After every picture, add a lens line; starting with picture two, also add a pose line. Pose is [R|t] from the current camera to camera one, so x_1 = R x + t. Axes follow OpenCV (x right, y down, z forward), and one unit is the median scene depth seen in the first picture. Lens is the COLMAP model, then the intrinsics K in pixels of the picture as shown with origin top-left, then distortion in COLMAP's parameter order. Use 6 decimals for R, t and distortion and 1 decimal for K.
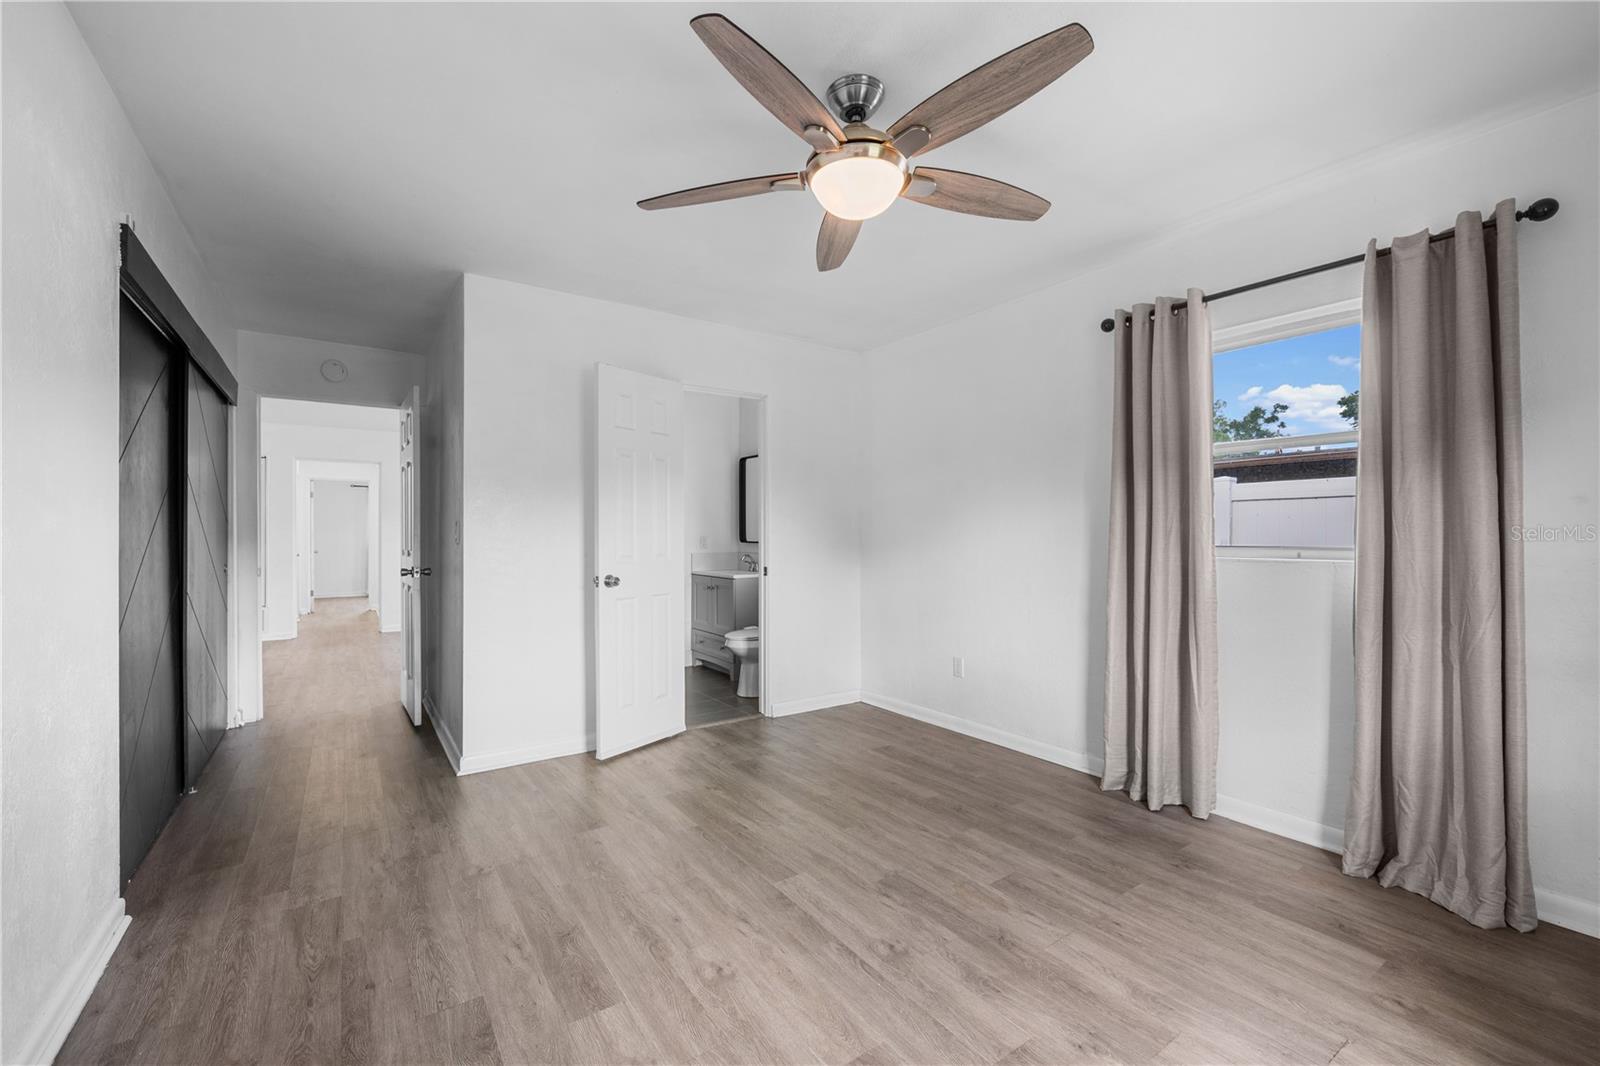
lens RADIAL K [[654.4, 0, 800.0], [0, 654.4, 533.0], [0, 0, 1]] dist [0.000158, 0.000054]
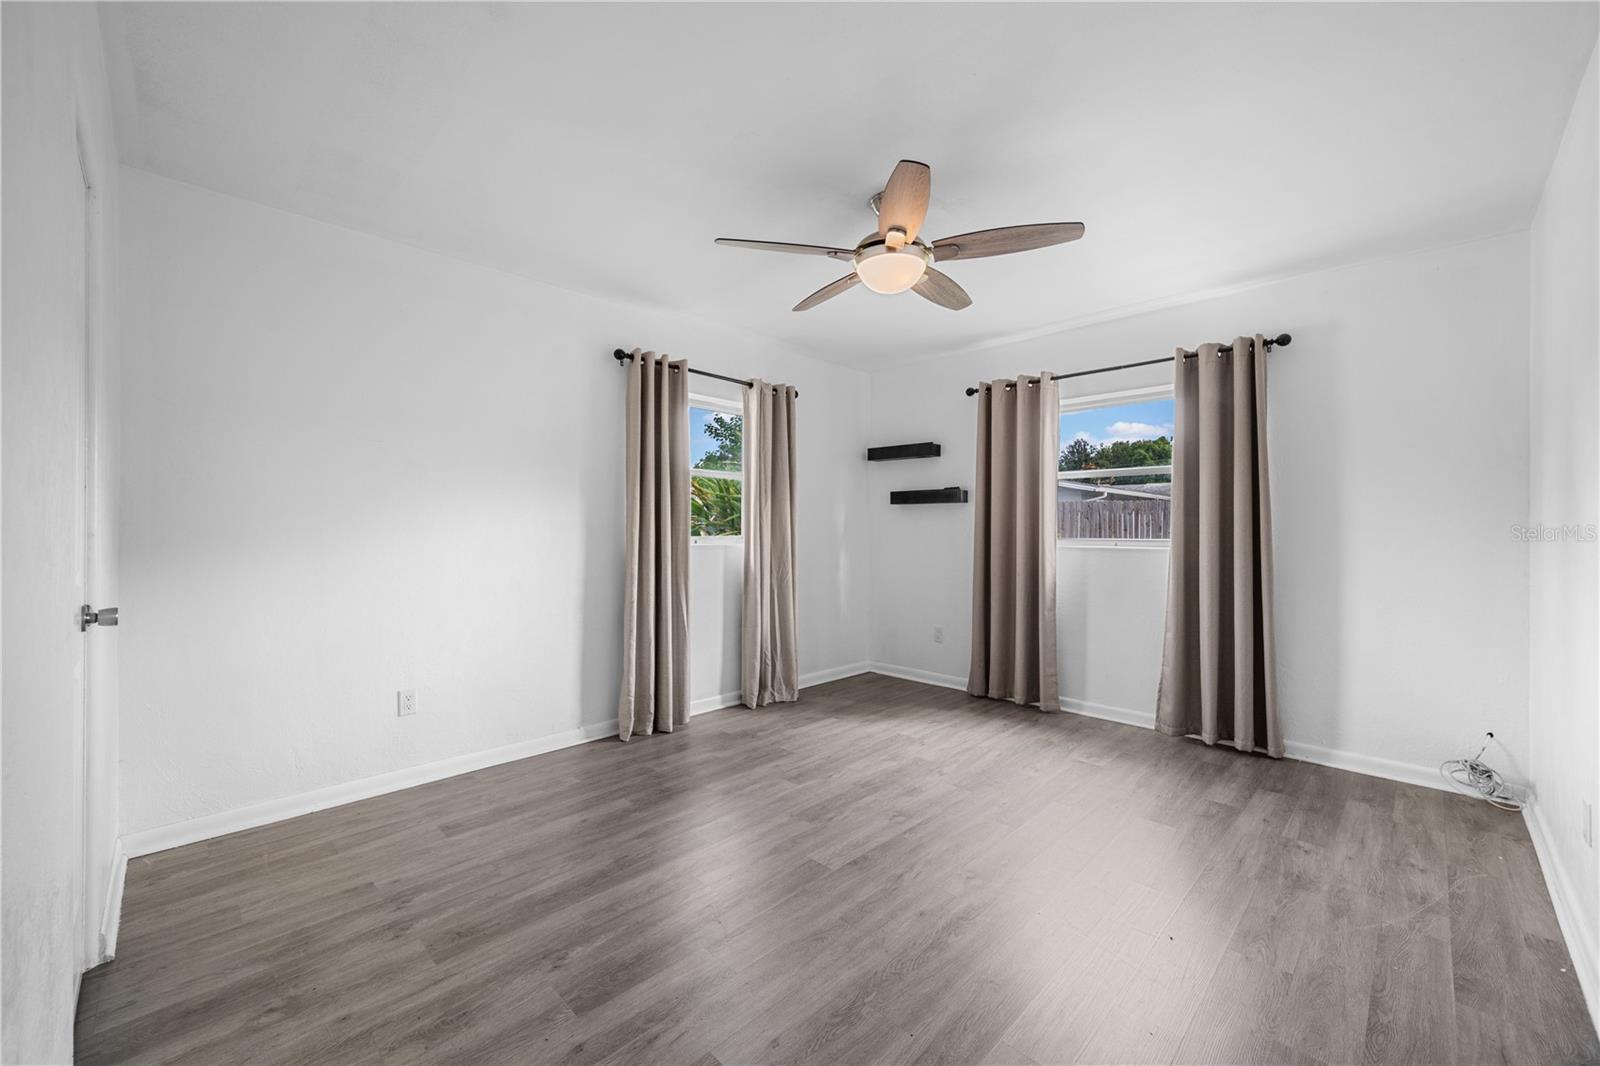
lens RADIAL K [[632.8, 0, 798.6], [0, 632.8, 527.4], [0, 0, 1]] dist [-0.001940, 0.000364]
pose [[-0.183404, -0.000759, 0.983037, -1.046451], [-0.011105, 0.999937, -0.001300, -0.002200], [-0.982975, -0.011155, -0.183401, 1.286656]]
